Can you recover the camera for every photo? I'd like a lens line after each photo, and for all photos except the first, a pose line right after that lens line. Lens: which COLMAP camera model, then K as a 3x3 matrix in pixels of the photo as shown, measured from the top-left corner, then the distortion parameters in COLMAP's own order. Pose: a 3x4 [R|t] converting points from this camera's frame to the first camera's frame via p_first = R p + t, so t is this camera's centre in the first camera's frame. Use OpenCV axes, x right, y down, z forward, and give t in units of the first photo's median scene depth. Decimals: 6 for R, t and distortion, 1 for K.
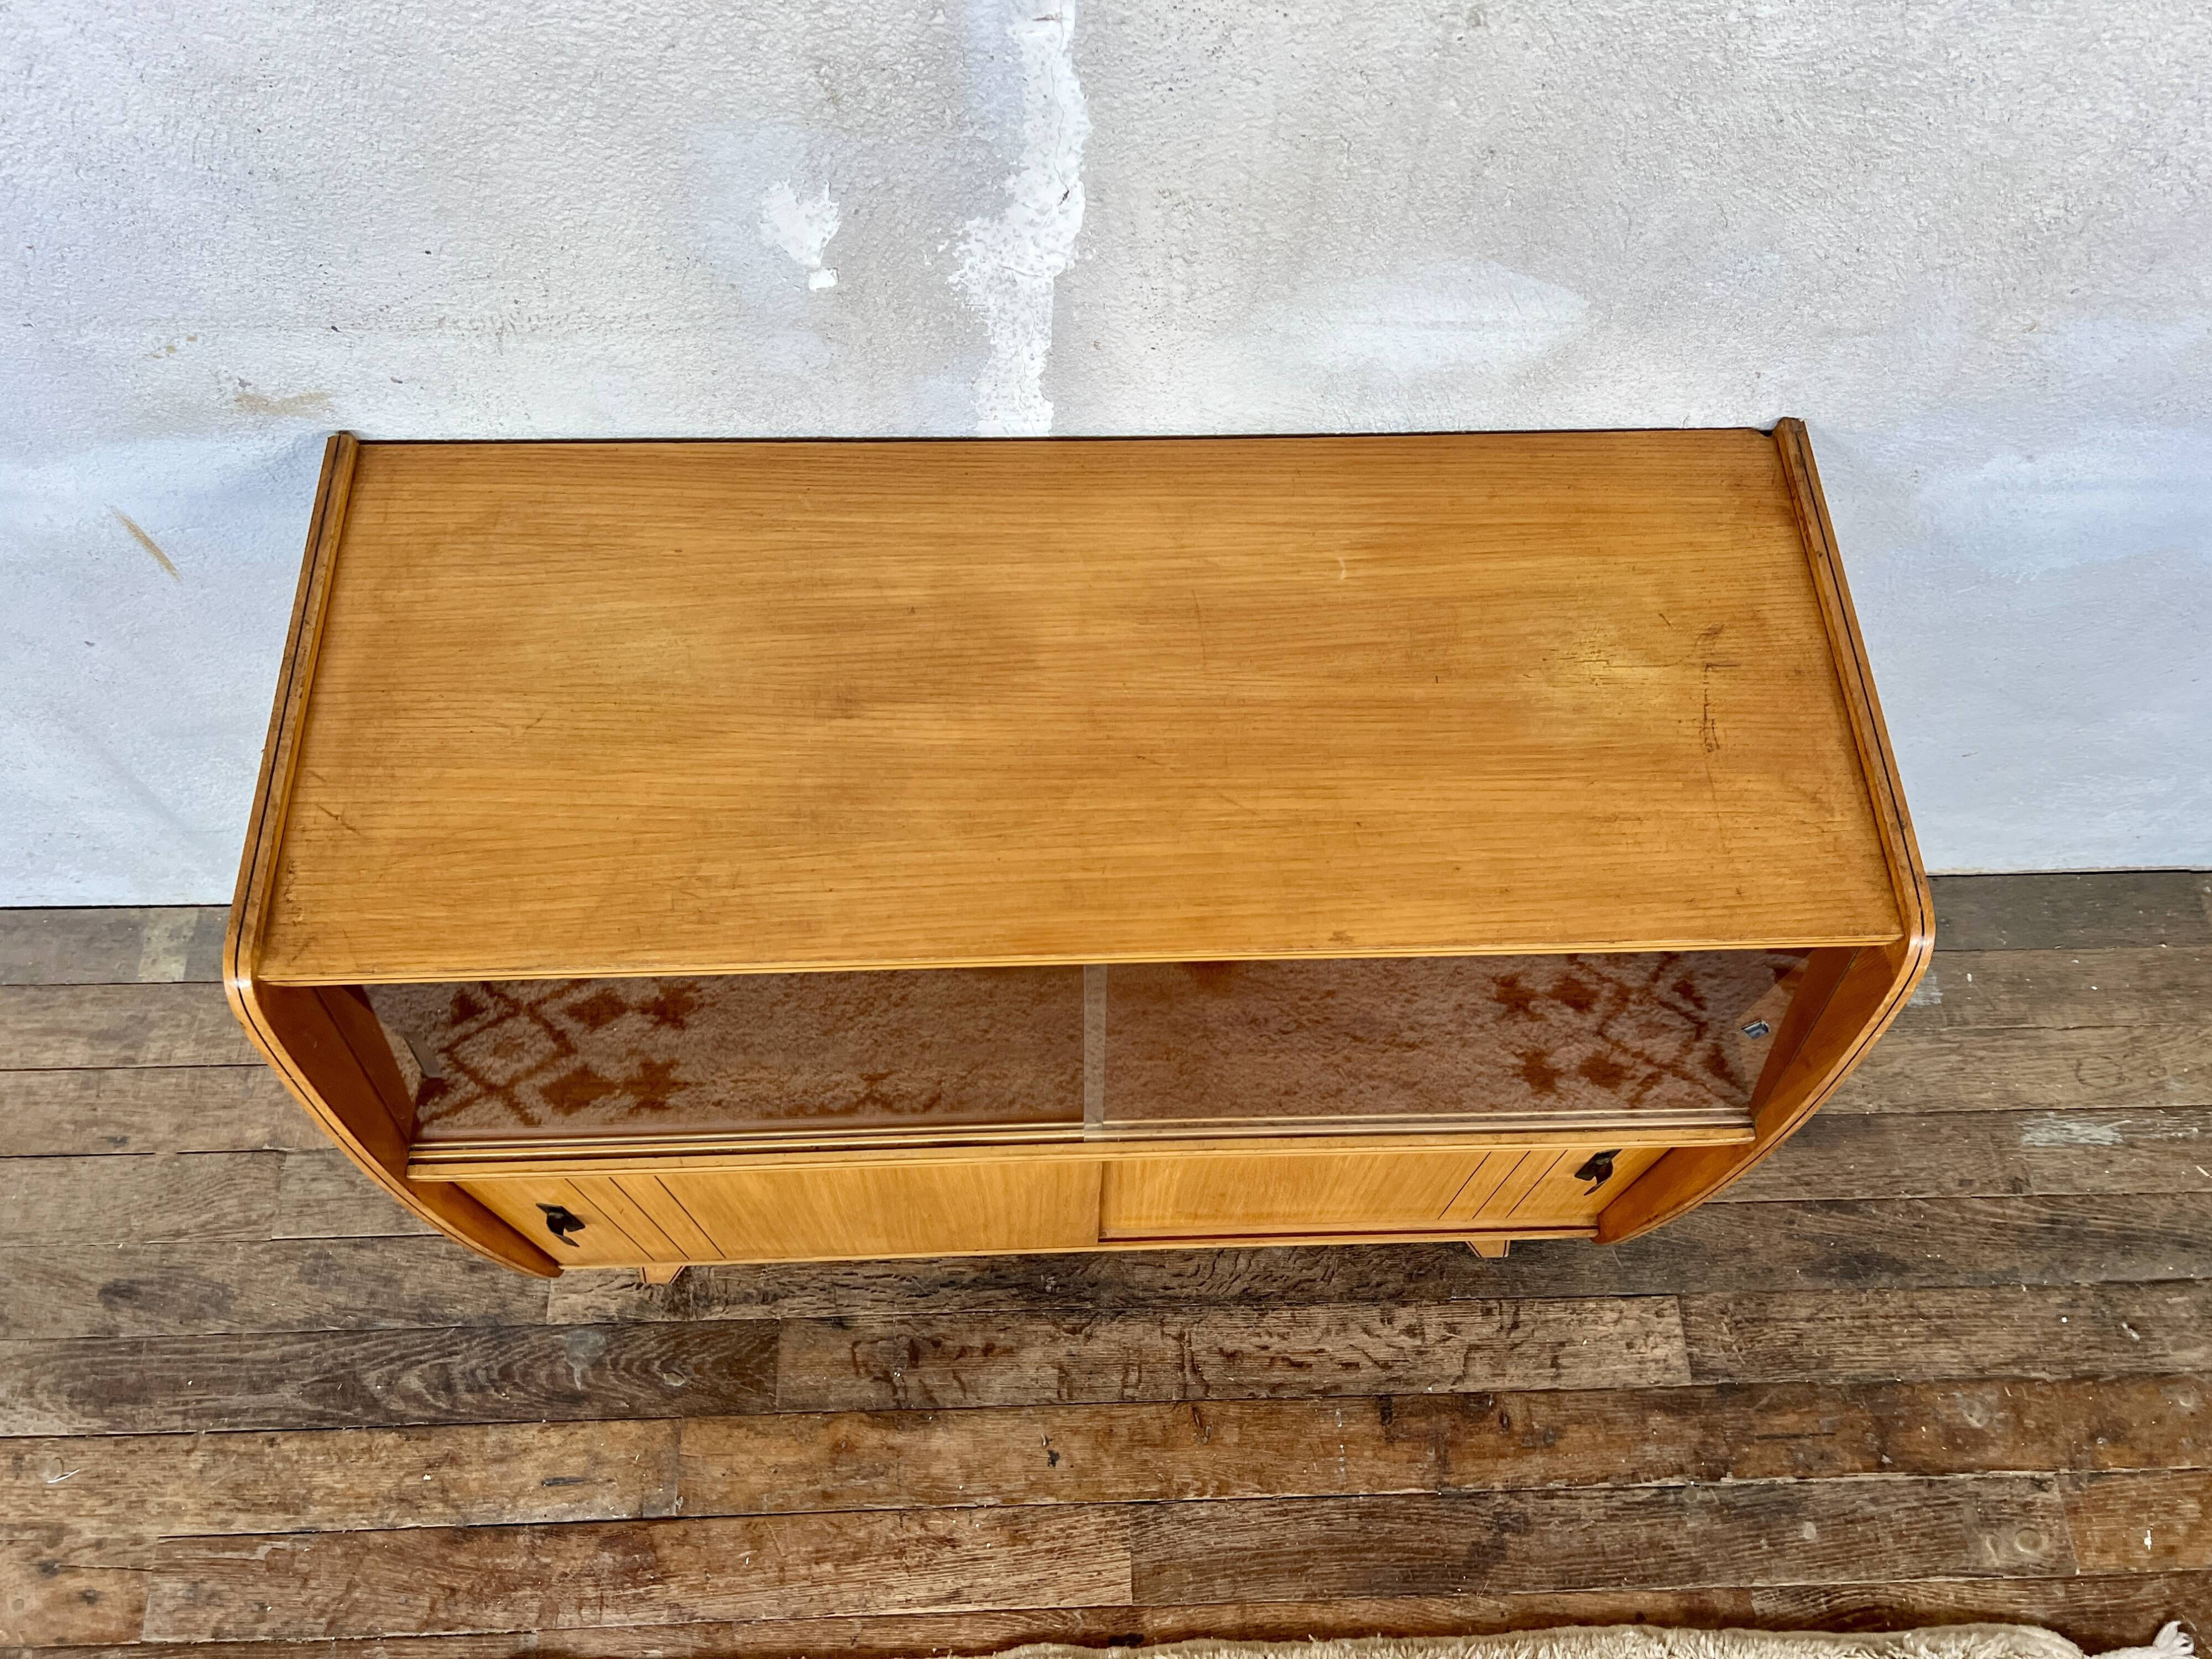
lens RADIAL K [[1672.2, 0, 1119.5], [0, 1672.2, 838.5], [0, 0, 1]] dist [0.032018, -0.025685]
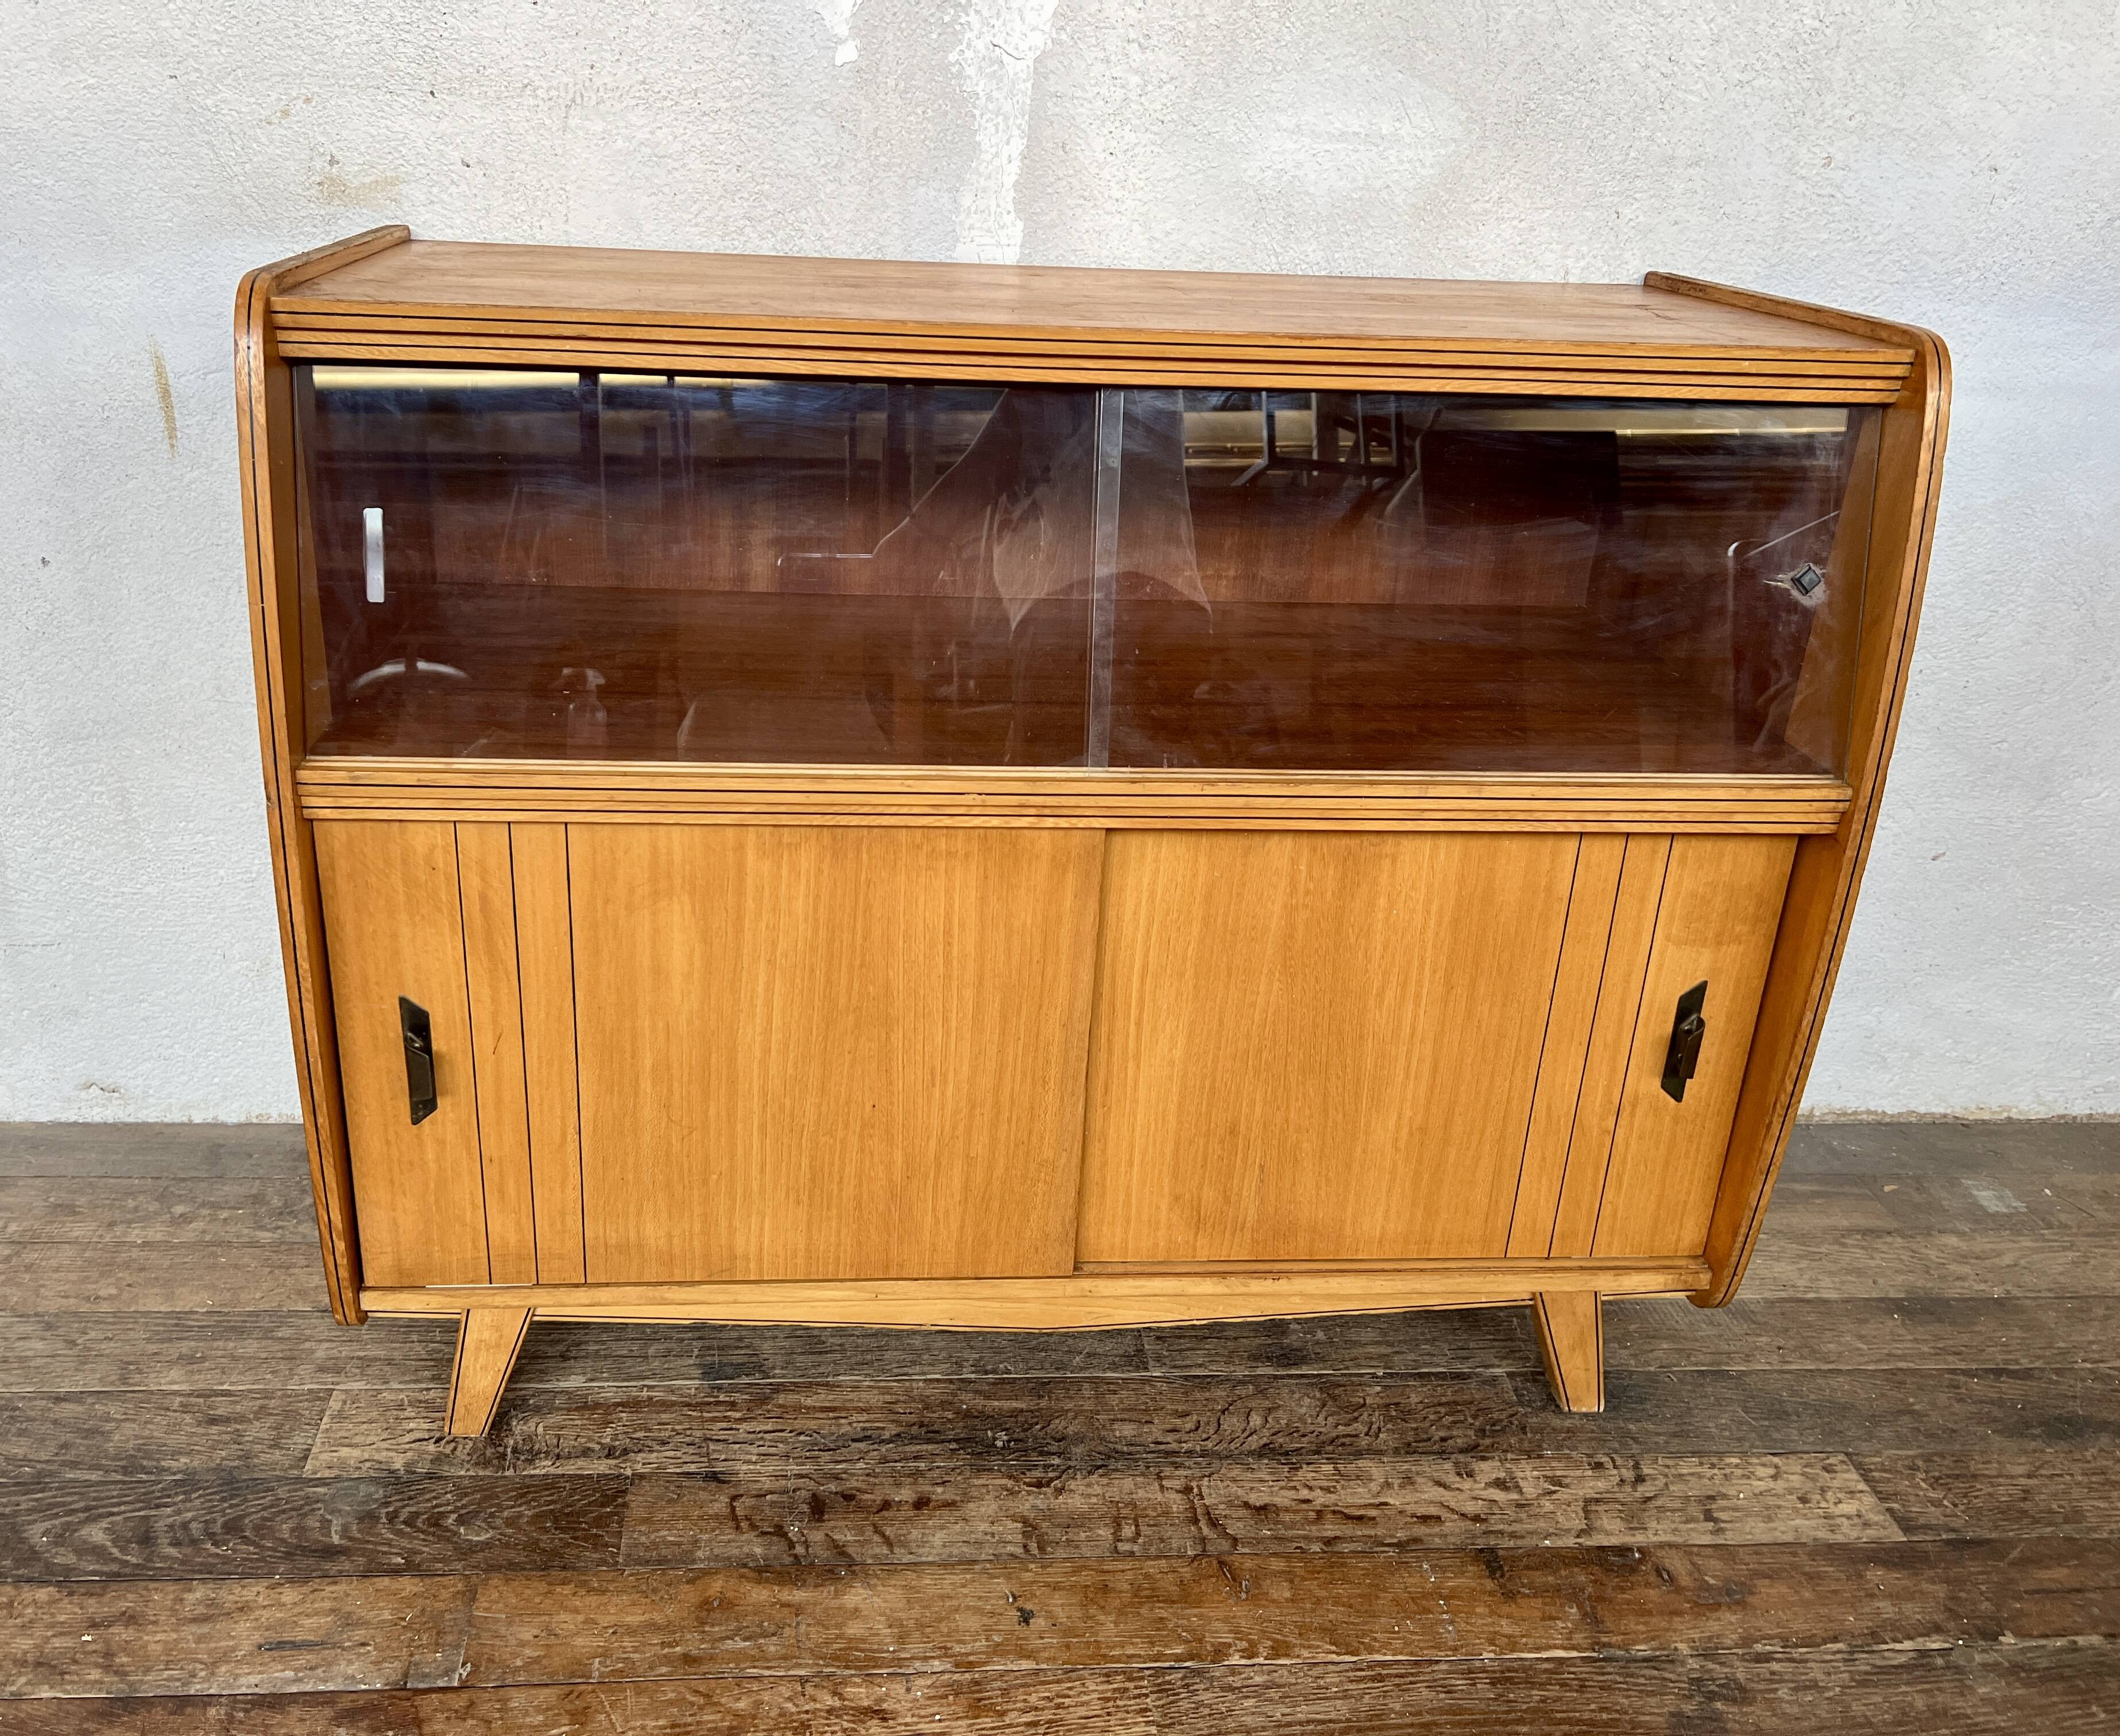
lens RADIAL K [[1754.3, 0, 953.4], [0, 1754.3, 846.7], [0, 0, 1]] dist [0.034299, -0.032946]
pose [[0.999268, -0.003059, 0.038146, -0.094823], [0.027417, 0.752640, -0.657861, 0.603269], [-0.026698, 0.658425, 0.752173, 0.259209]]
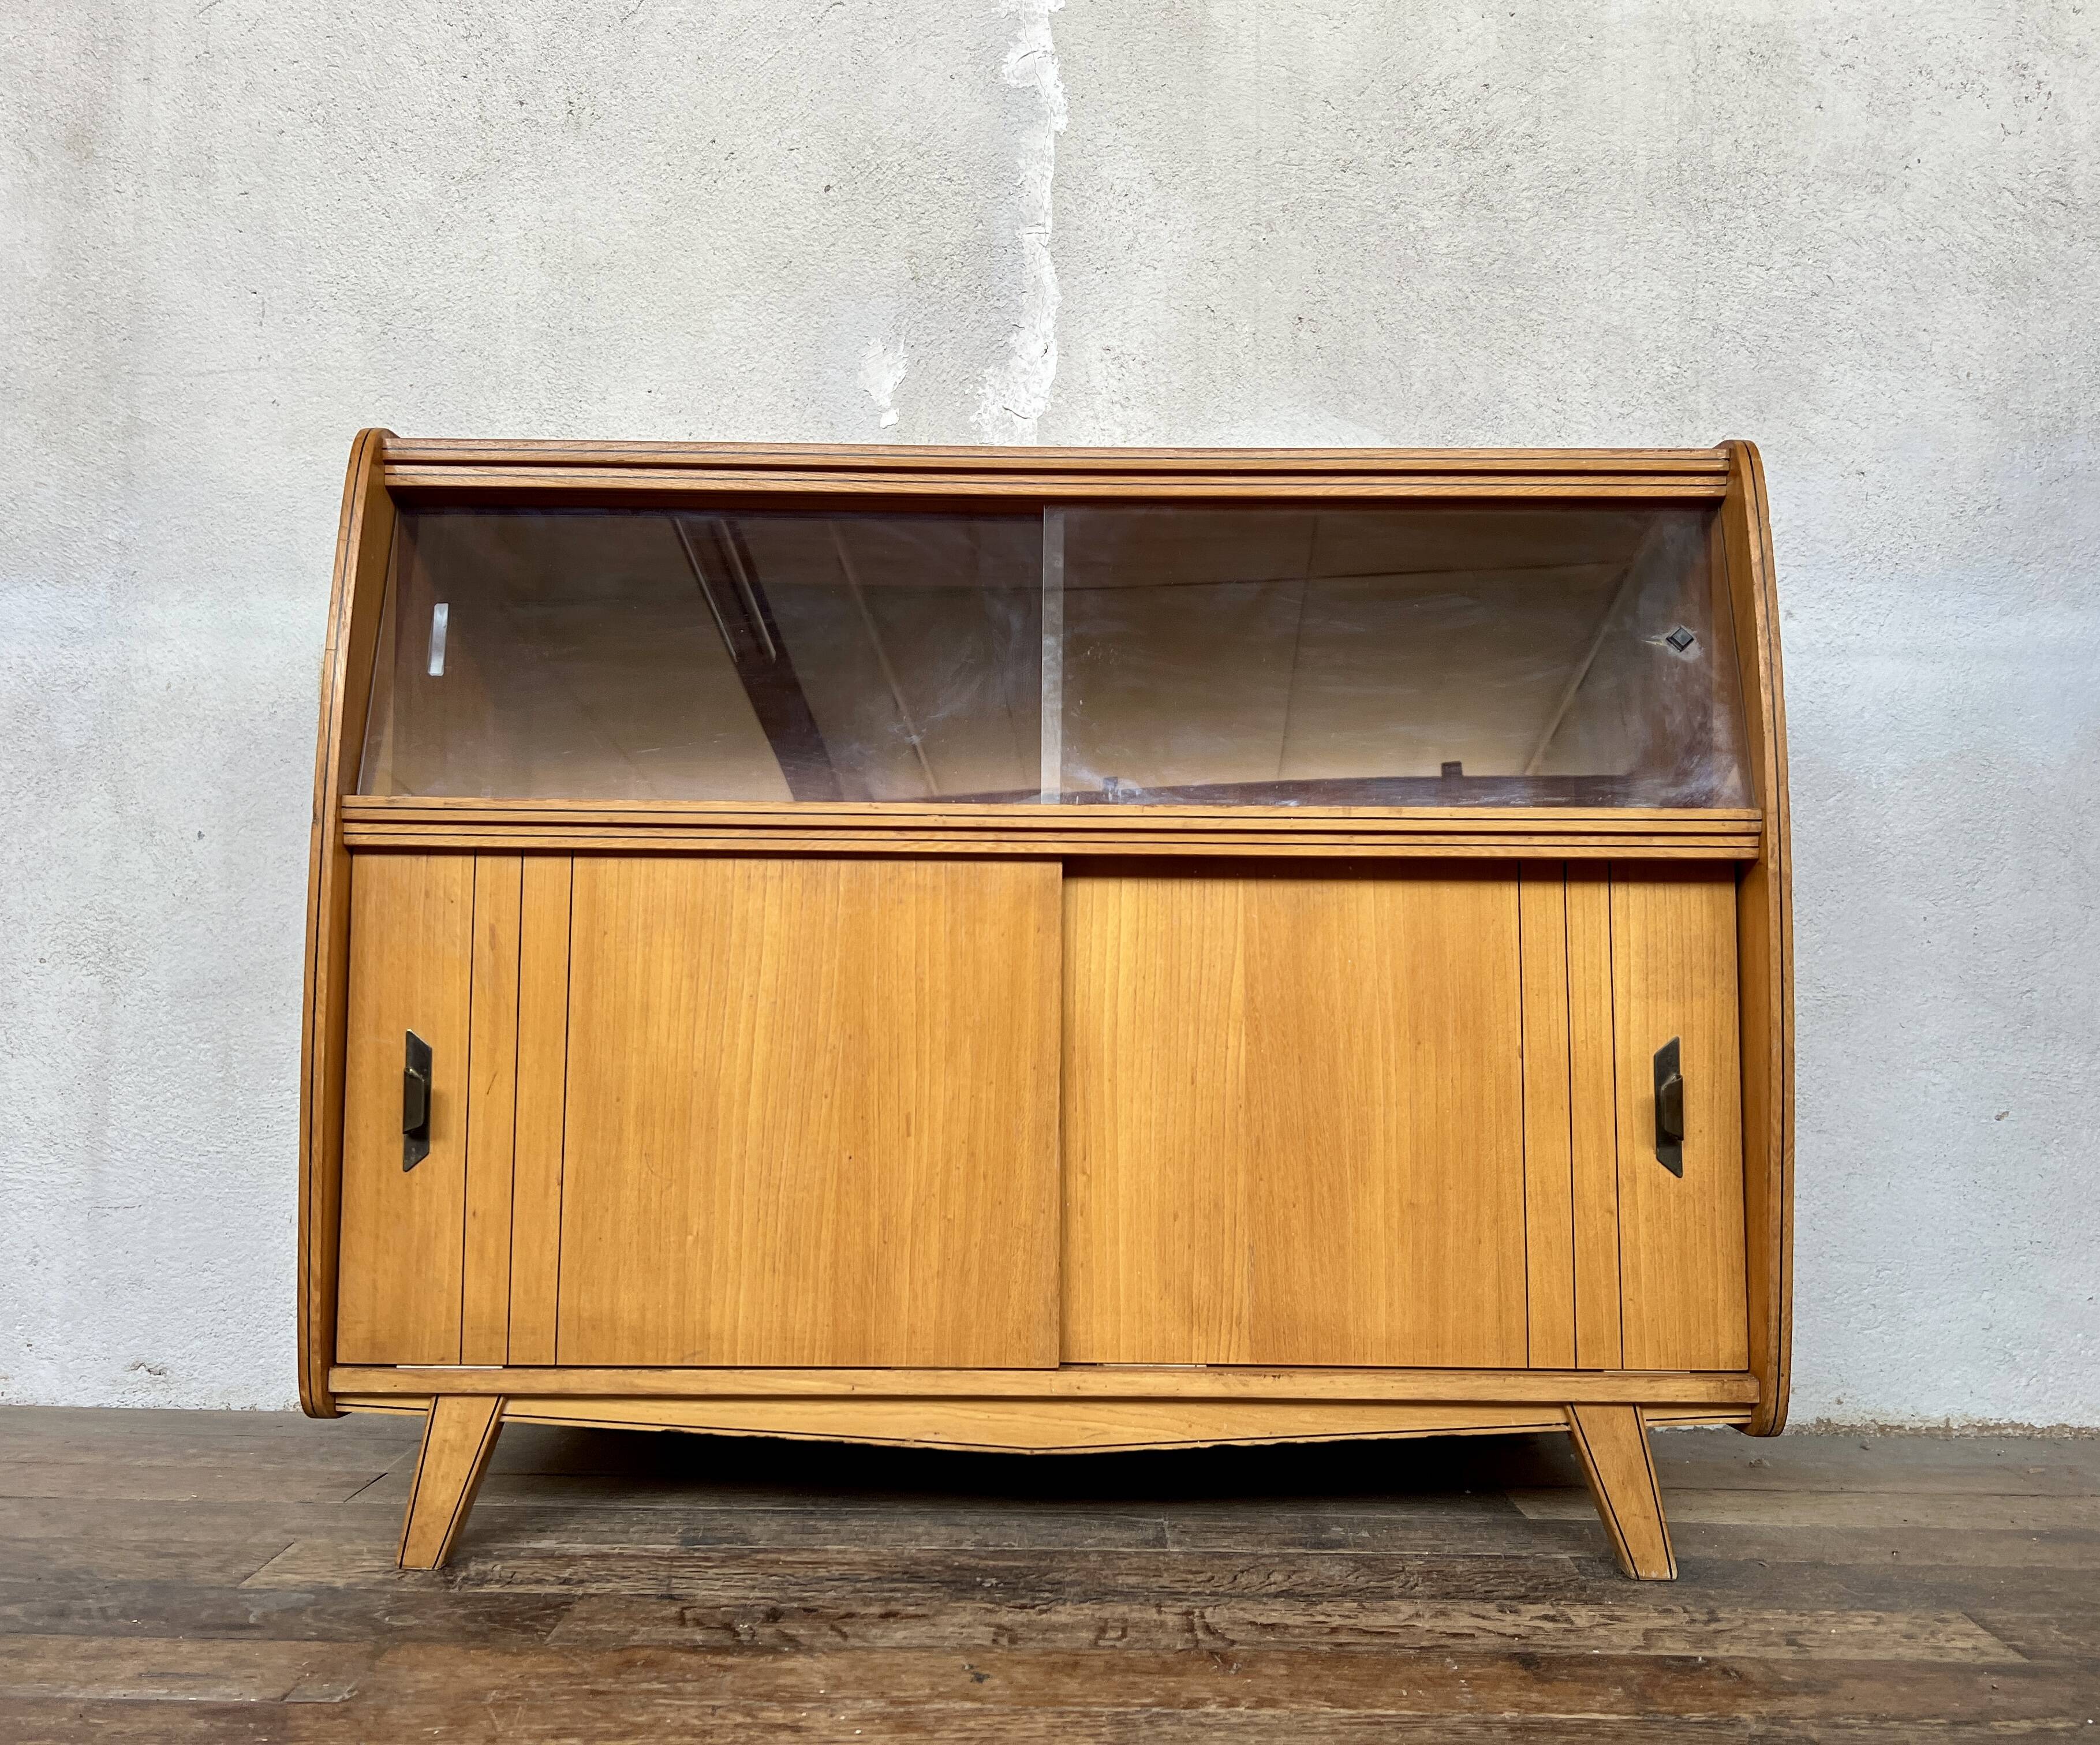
lens RADIAL K [[1760.4, 0, 1040.4], [0, 1760.4, 882.5], [0, 0, 1]] dist [0.039451, -0.038954]
pose [[0.998875, -0.020759, -0.042640, 0.015334], [-0.031665, 0.377400, -0.925509, 0.848882], [0.035304, 0.925818, 0.376318, 0.497595]]
